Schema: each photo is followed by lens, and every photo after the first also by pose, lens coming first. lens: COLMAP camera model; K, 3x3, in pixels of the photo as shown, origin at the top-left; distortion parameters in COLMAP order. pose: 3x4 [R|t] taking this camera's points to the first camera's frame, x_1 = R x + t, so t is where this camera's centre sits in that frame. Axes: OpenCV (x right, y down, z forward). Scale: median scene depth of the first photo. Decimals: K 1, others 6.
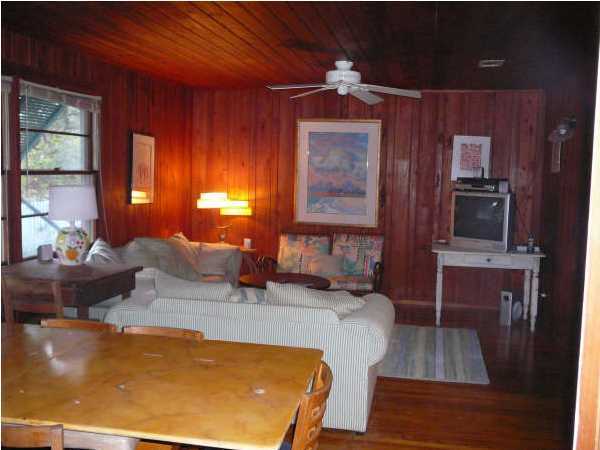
lens RADIAL K [[636.1, 0, 299.8], [0, 636.1, 225.4], [0, 0, 1]] dist [0.000889, 0.000000]
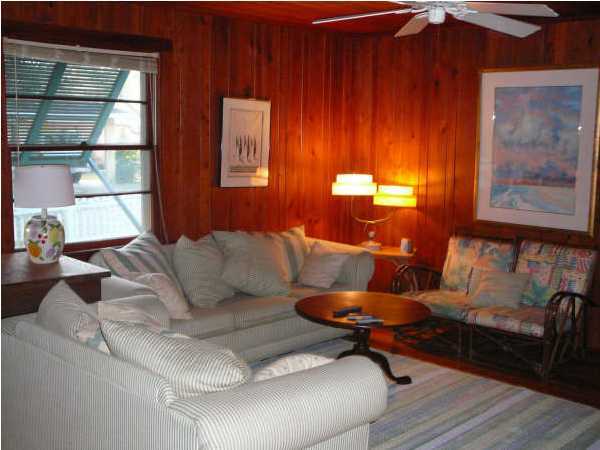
lens RADIAL K [[730.9, 0, 300.0], [0, 730.9, 224.8], [0, 0, 1]] dist [-0.025306, 0.000000]
pose [[0.850874, 0.060403, -0.521886, 0.252110], [-0.045203, 0.998102, 0.041822, -0.024941], [0.523421, -0.011994, 0.851990, 0.233560]]
